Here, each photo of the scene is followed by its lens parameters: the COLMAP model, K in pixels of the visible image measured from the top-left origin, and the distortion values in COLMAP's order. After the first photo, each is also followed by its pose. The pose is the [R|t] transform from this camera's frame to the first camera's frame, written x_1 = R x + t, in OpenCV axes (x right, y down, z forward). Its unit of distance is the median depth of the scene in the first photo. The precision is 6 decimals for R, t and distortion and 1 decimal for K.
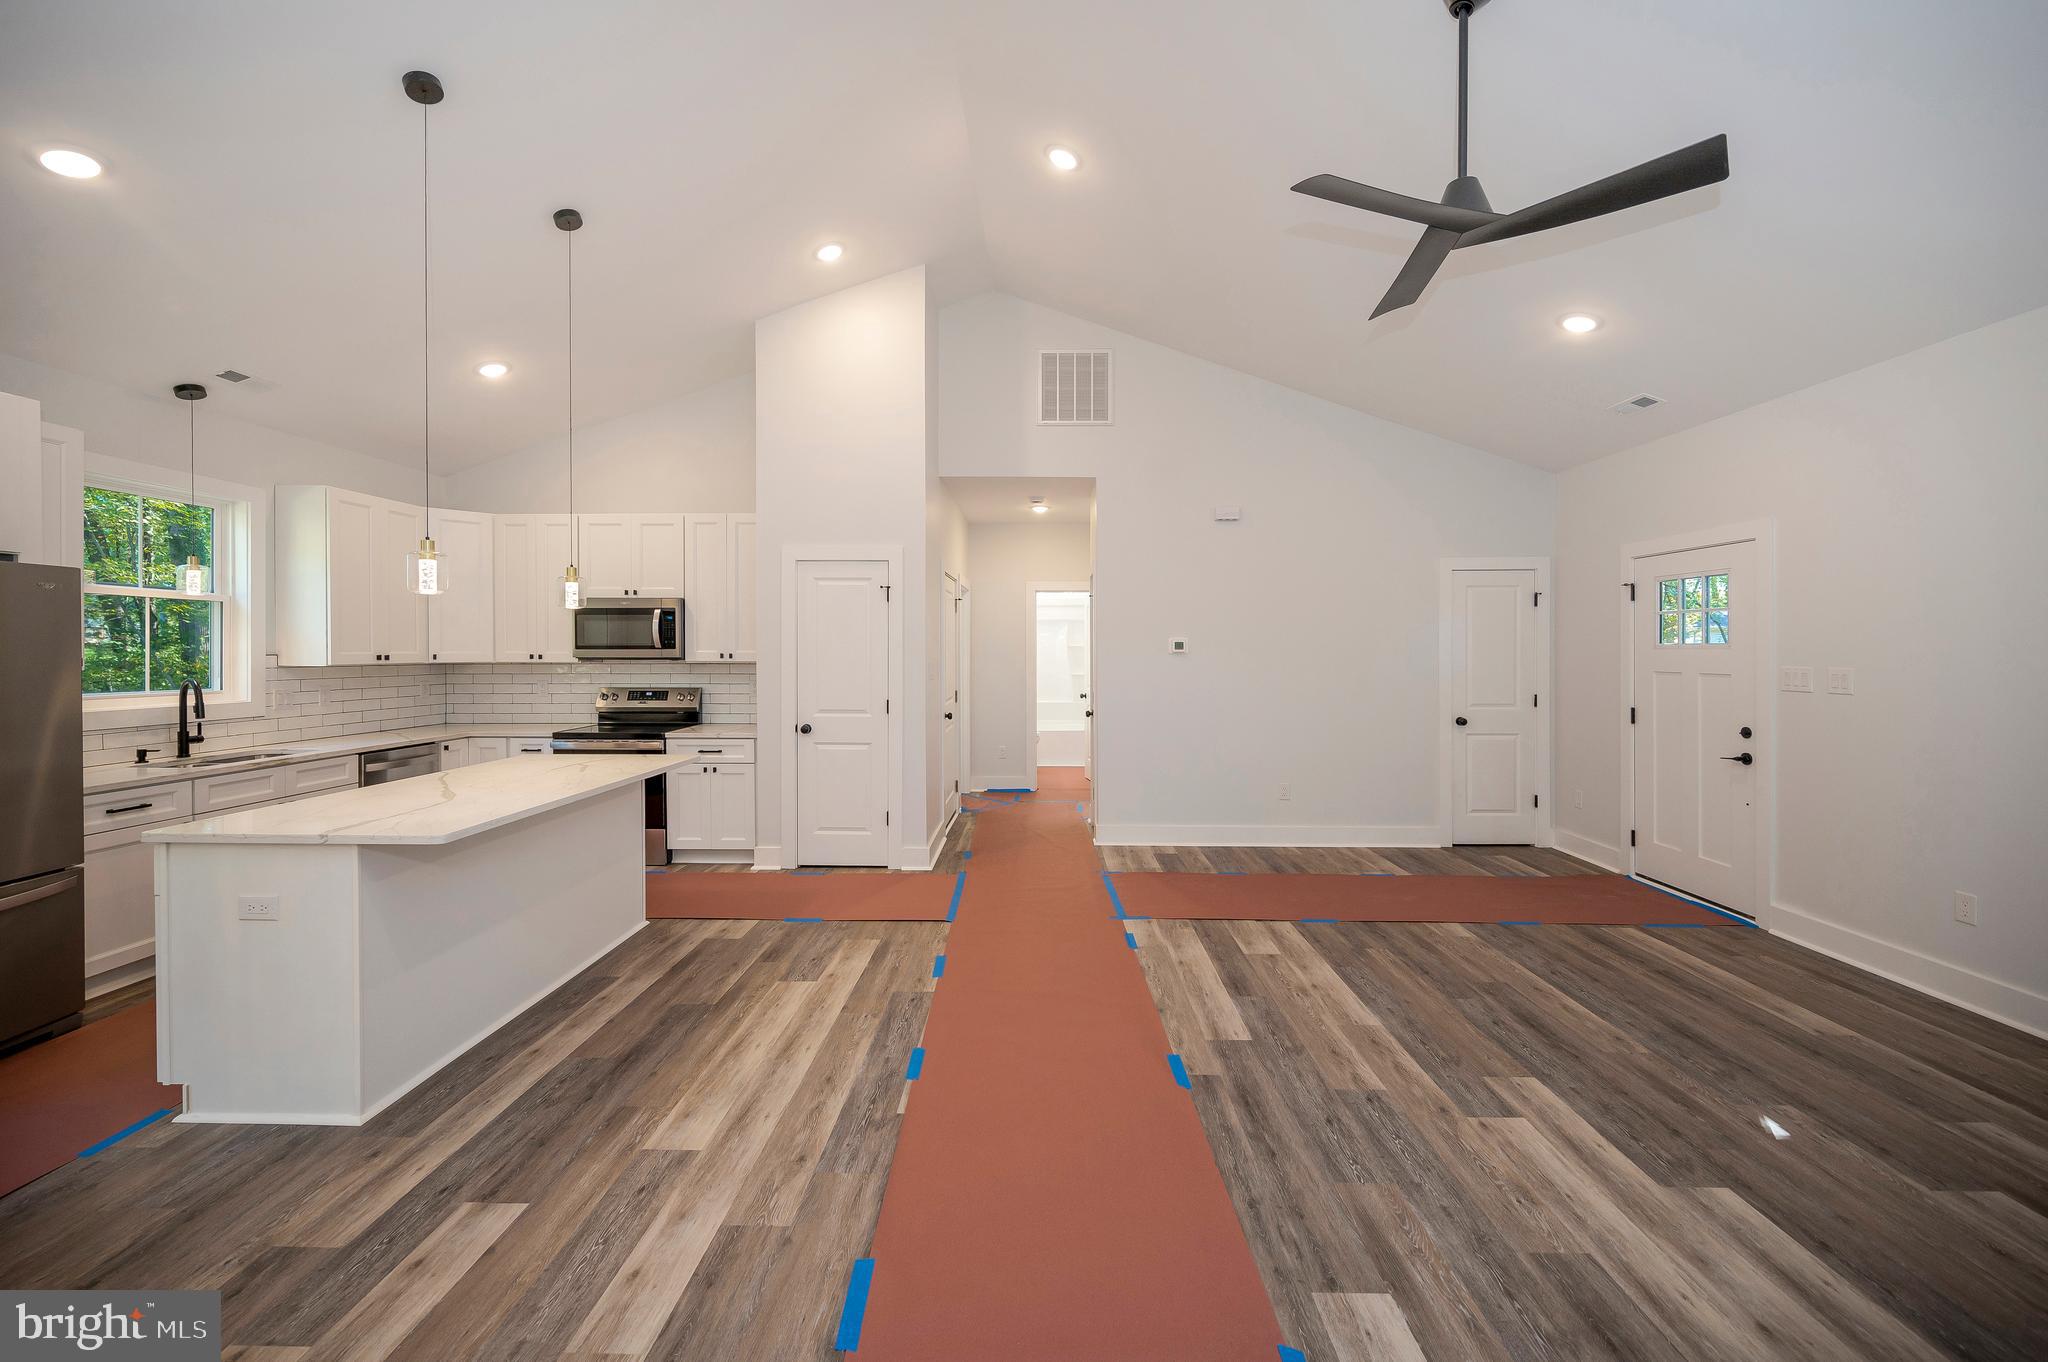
lens RADIAL K [[822.2, 0, 1029.0], [0, 822.2, 653.9], [0, 0, 1]] dist [-0.001949, -0.000601]
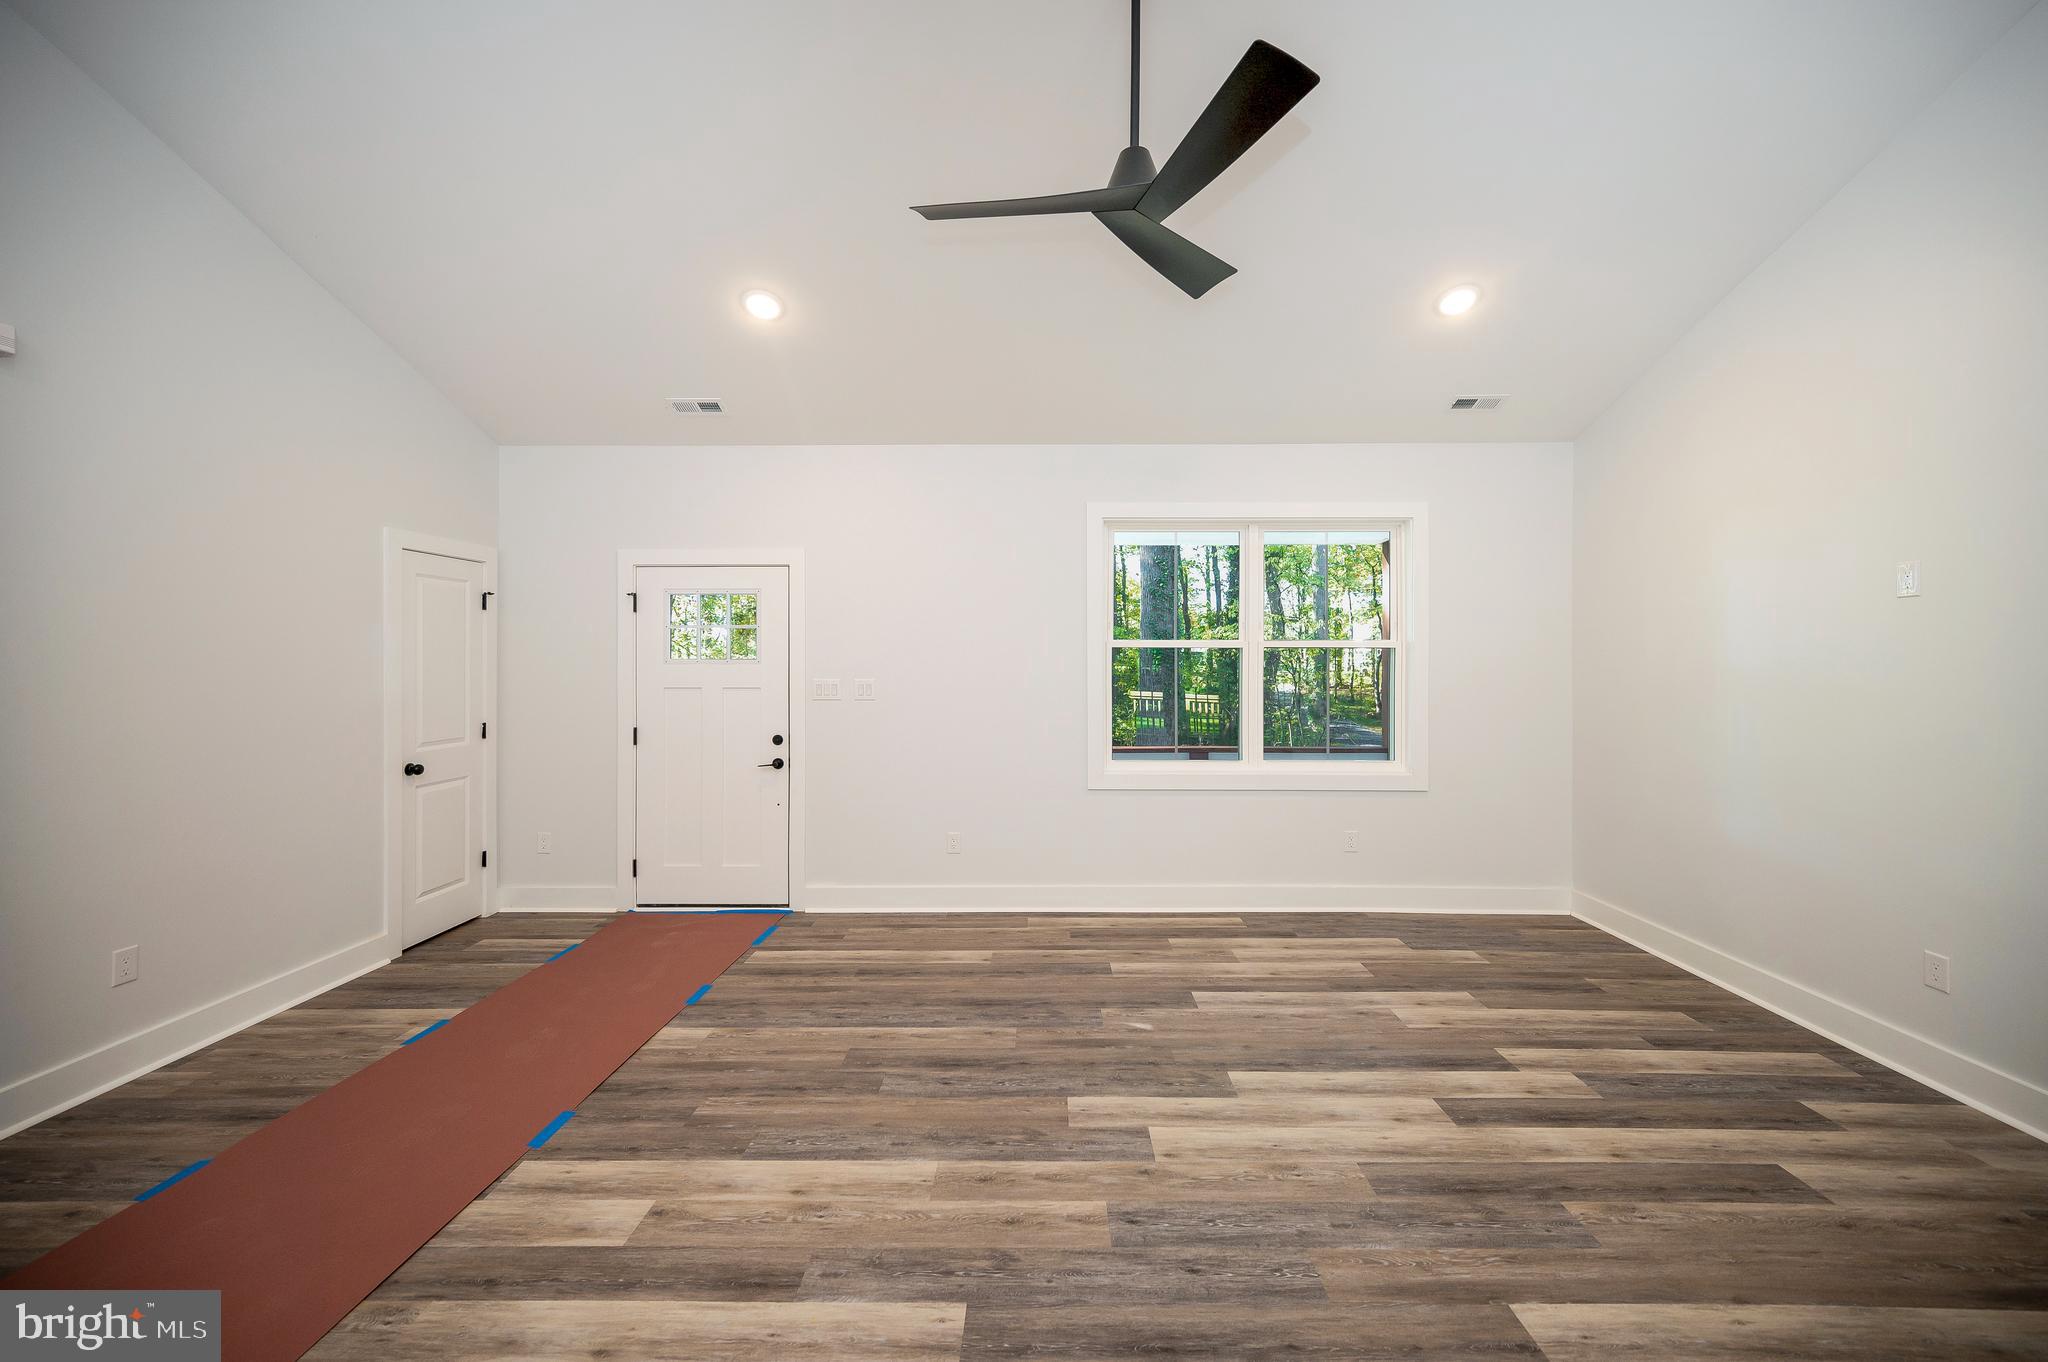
lens RADIAL K [[821.6, 0, 1034.0], [0, 821.6, 676.7], [0, 0, 1]] dist [0.002241, 0.000208]
pose [[-0.010610, -0.012898, 0.999861, -0.244951], [0.005388, 0.999902, 0.012956, -0.001210], [-0.999929, 0.005525, -0.010540, 0.705827]]
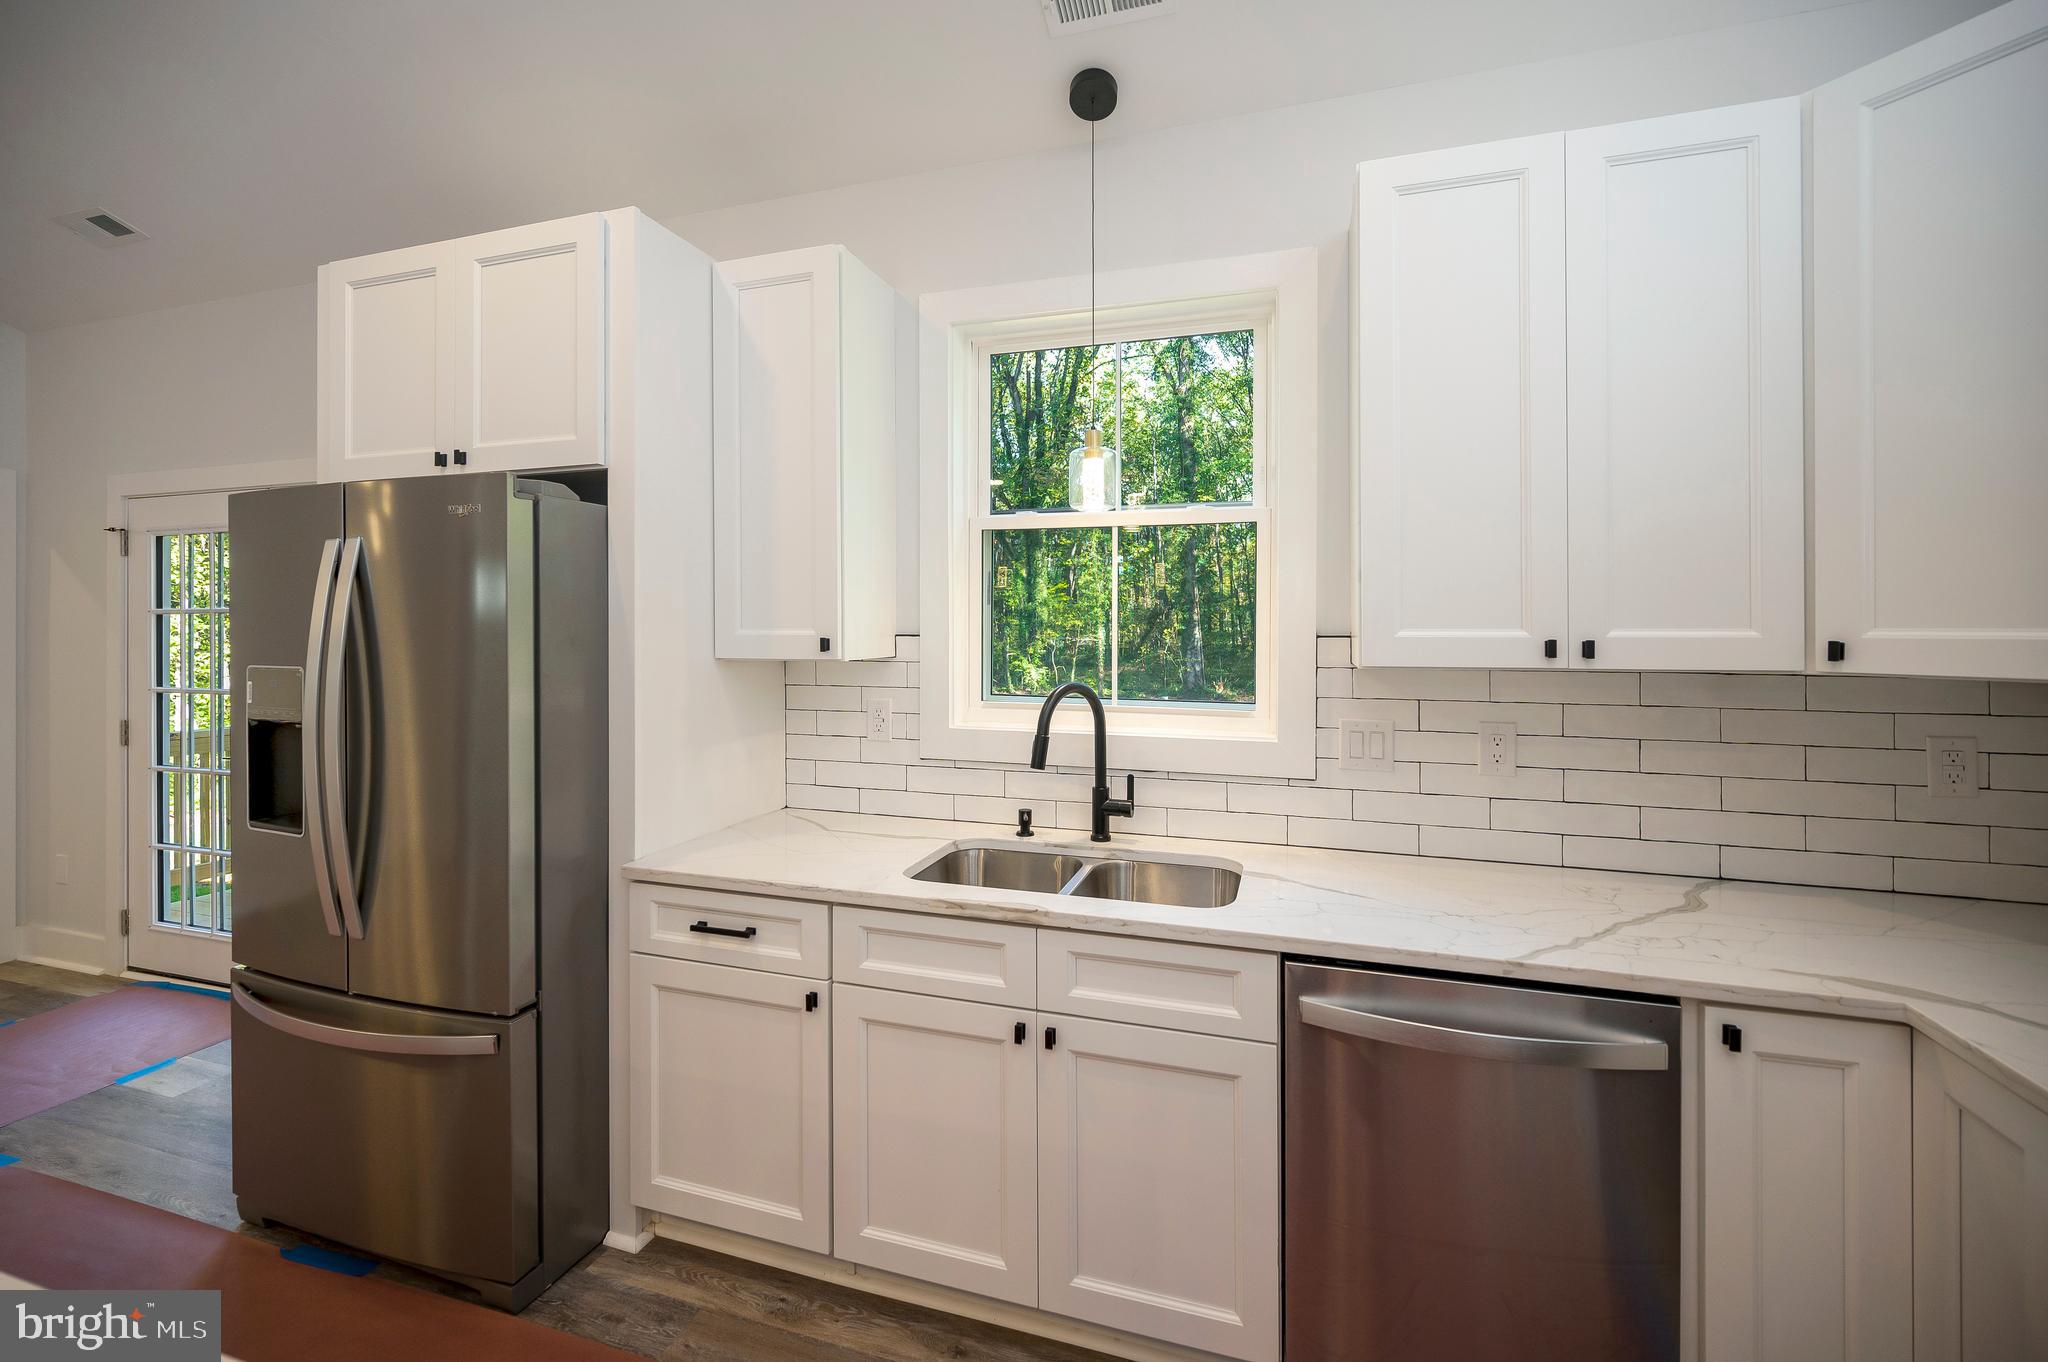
lens RADIAL K [[846.1, 0, 1028.8], [0, 846.1, 618.9], [0, 0, 1]] dist [0.001303, 0.000321]
pose [[-0.276105, -0.007853, -0.961095, -0.528213], [-0.005696, 0.999962, -0.006534, -0.004472], [0.961111, 0.003670, -0.276140, 1.105159]]
